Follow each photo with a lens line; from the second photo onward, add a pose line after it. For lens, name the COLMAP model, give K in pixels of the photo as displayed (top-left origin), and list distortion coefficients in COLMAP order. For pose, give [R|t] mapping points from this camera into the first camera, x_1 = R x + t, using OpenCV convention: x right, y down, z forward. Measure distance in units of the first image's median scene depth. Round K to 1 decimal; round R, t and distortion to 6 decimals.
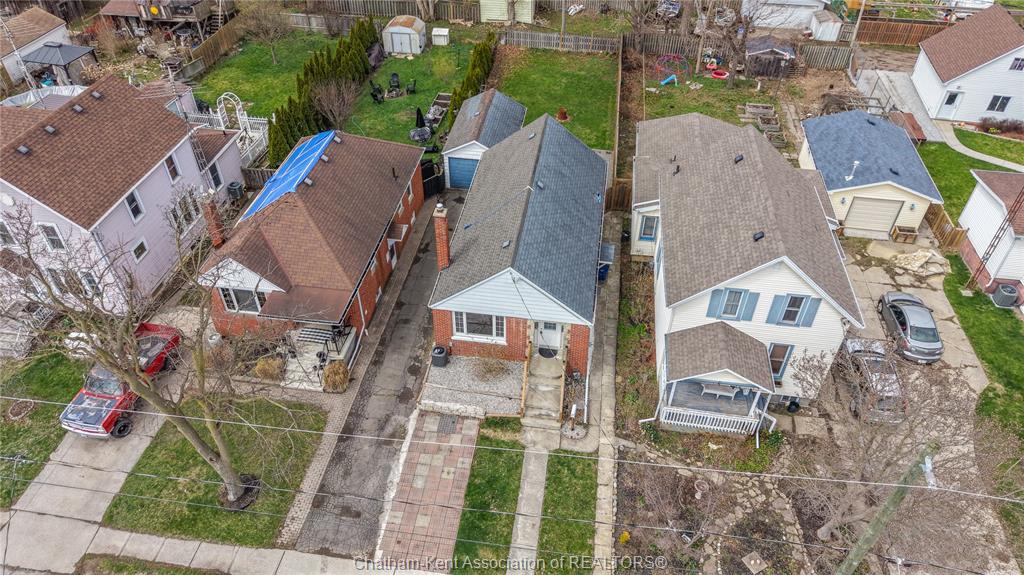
lens RADIAL K [[684.9, 0, 510.9], [0, 684.9, 291.7], [0, 0, 1]] dist [0.025673, -0.026489]
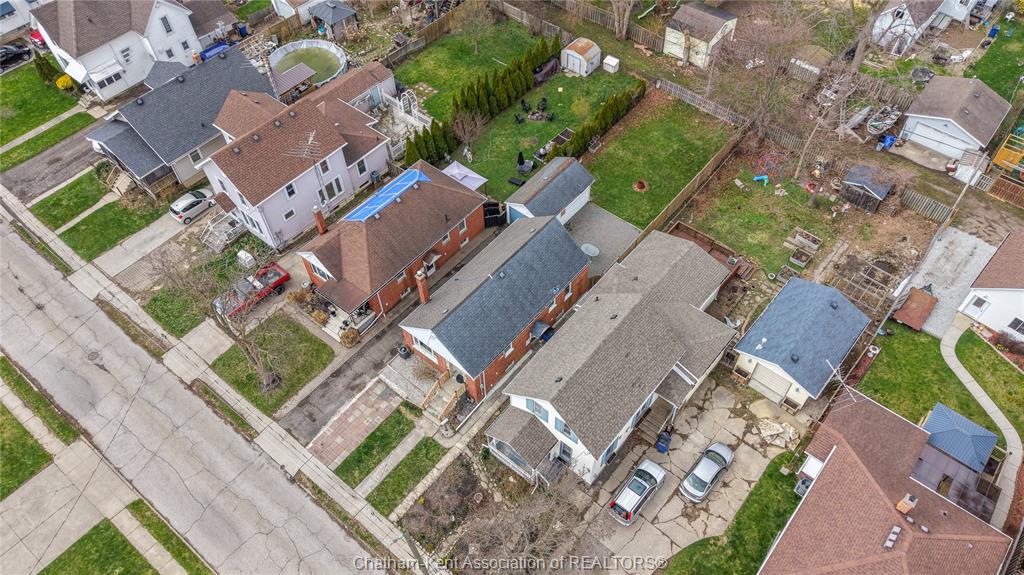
lens RADIAL K [[720.1, 0, 536.6], [0, 720.1, 307.7], [0, 0, 1]] dist [0.029397, -0.039100]
pose [[0.864398, 0.401707, -0.302404, 0.641396], [-0.329328, 0.906790, 0.263202, -0.555044], [0.379947, -0.127921, 0.916120, -0.428216]]
